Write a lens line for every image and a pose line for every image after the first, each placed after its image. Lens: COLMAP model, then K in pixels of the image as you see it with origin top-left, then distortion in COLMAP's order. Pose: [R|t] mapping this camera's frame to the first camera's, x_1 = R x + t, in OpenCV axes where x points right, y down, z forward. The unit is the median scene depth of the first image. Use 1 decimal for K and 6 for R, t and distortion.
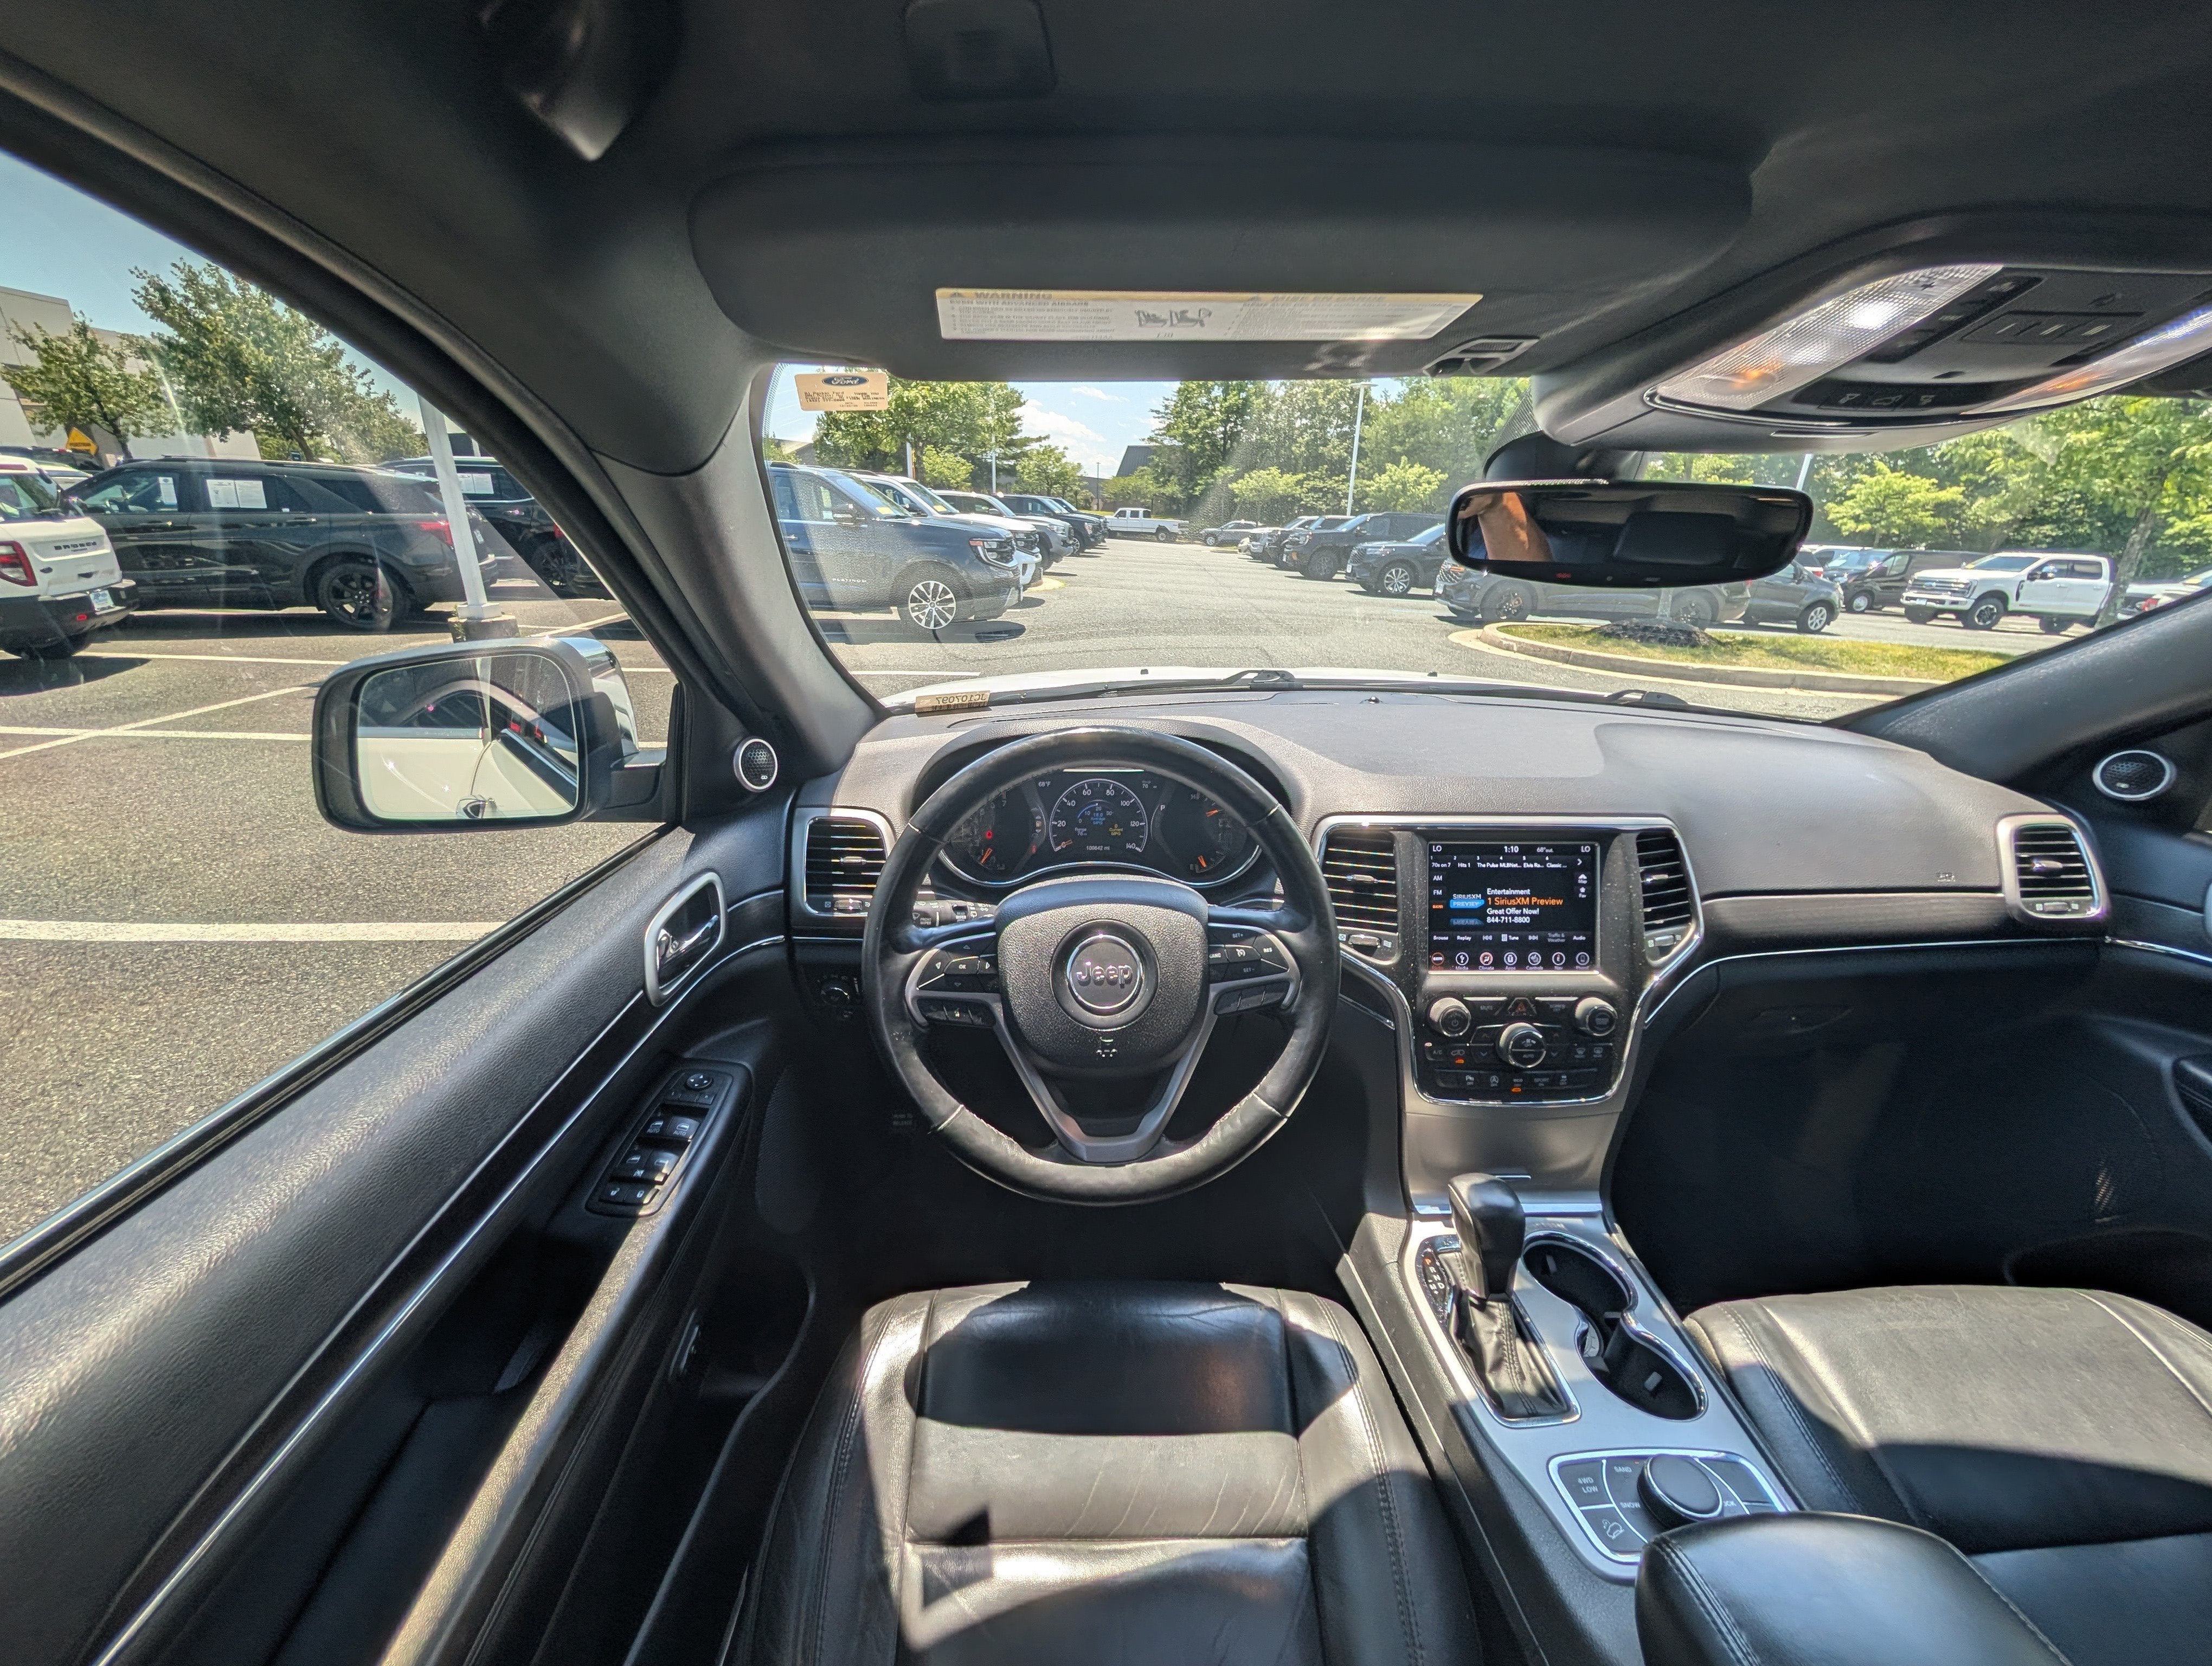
lens RADIAL K [[839.4, 0, 1103.1], [0, 839.4, 837.1], [0, 0, 1]] dist [-0.000058, 0.000447]
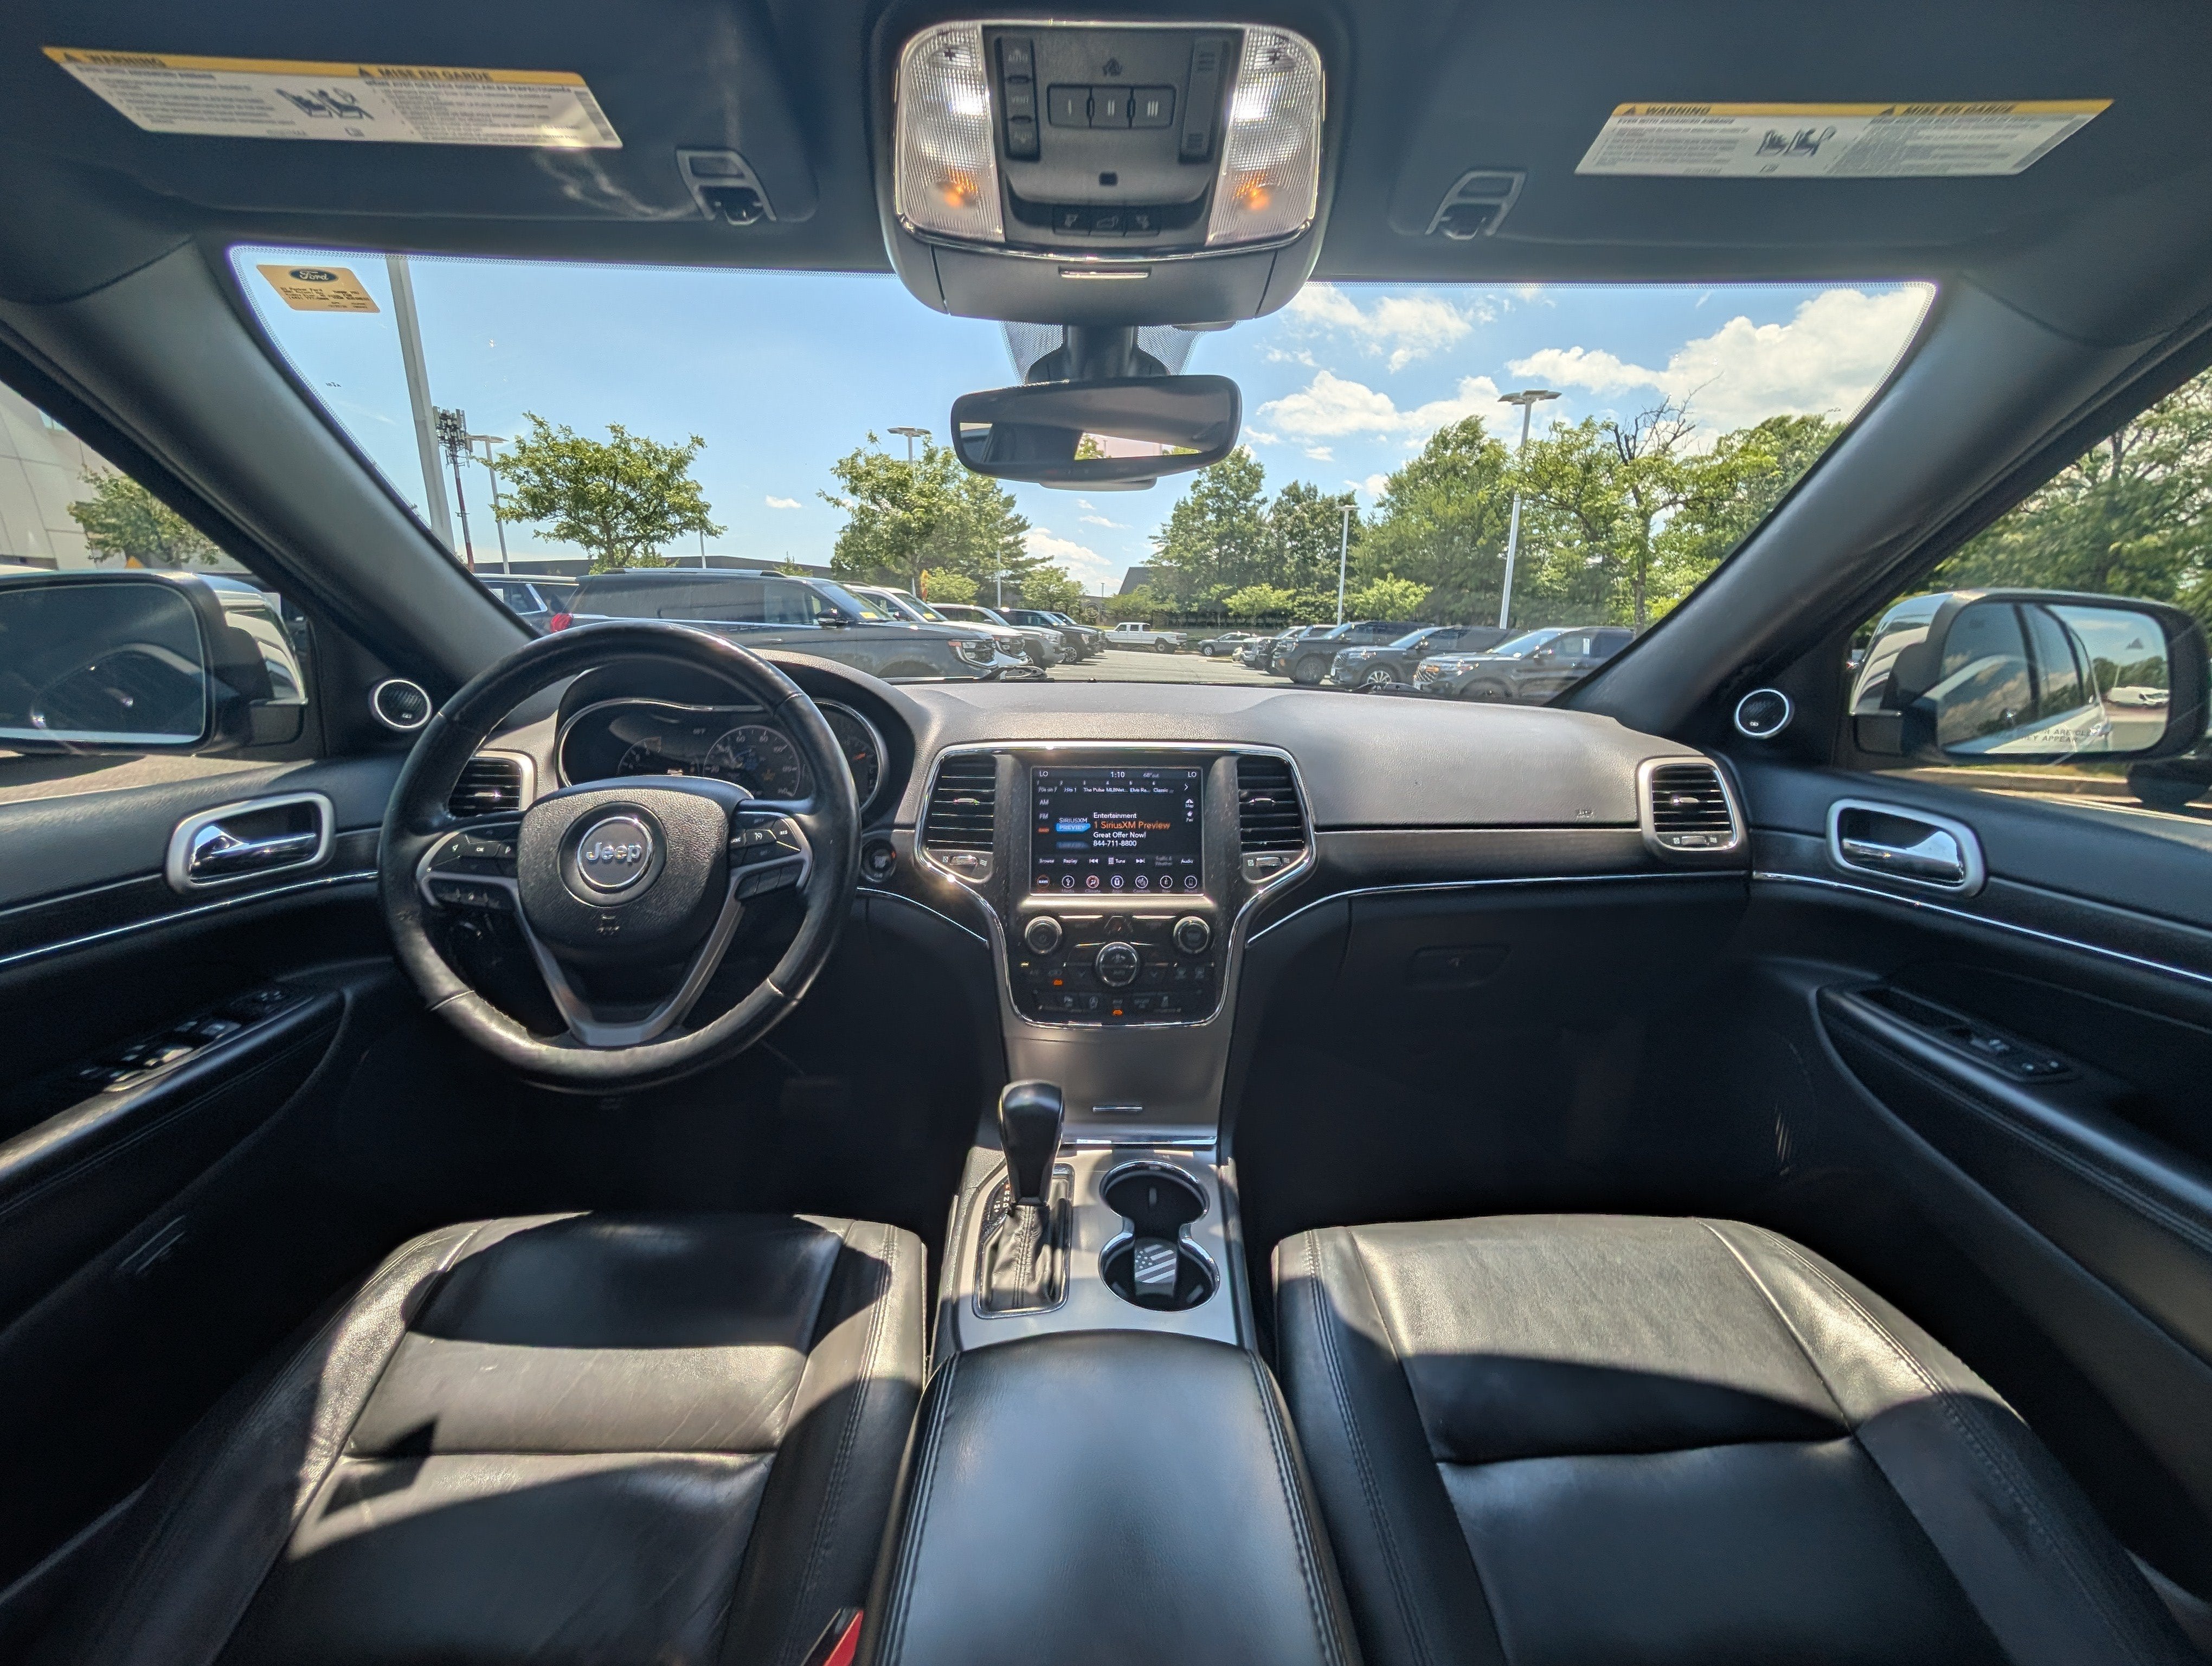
lens RADIAL K [[841.4, 0, 1102.0], [0, 841.4, 832.4], [0, 0, 1]] dist [0.000759, -0.000100]
pose [[0.999916, -0.007455, -0.010627, 0.460567], [0.005996, 0.991333, -0.131237, 0.210018], [0.011513, 0.131162, 0.991294, -0.003074]]
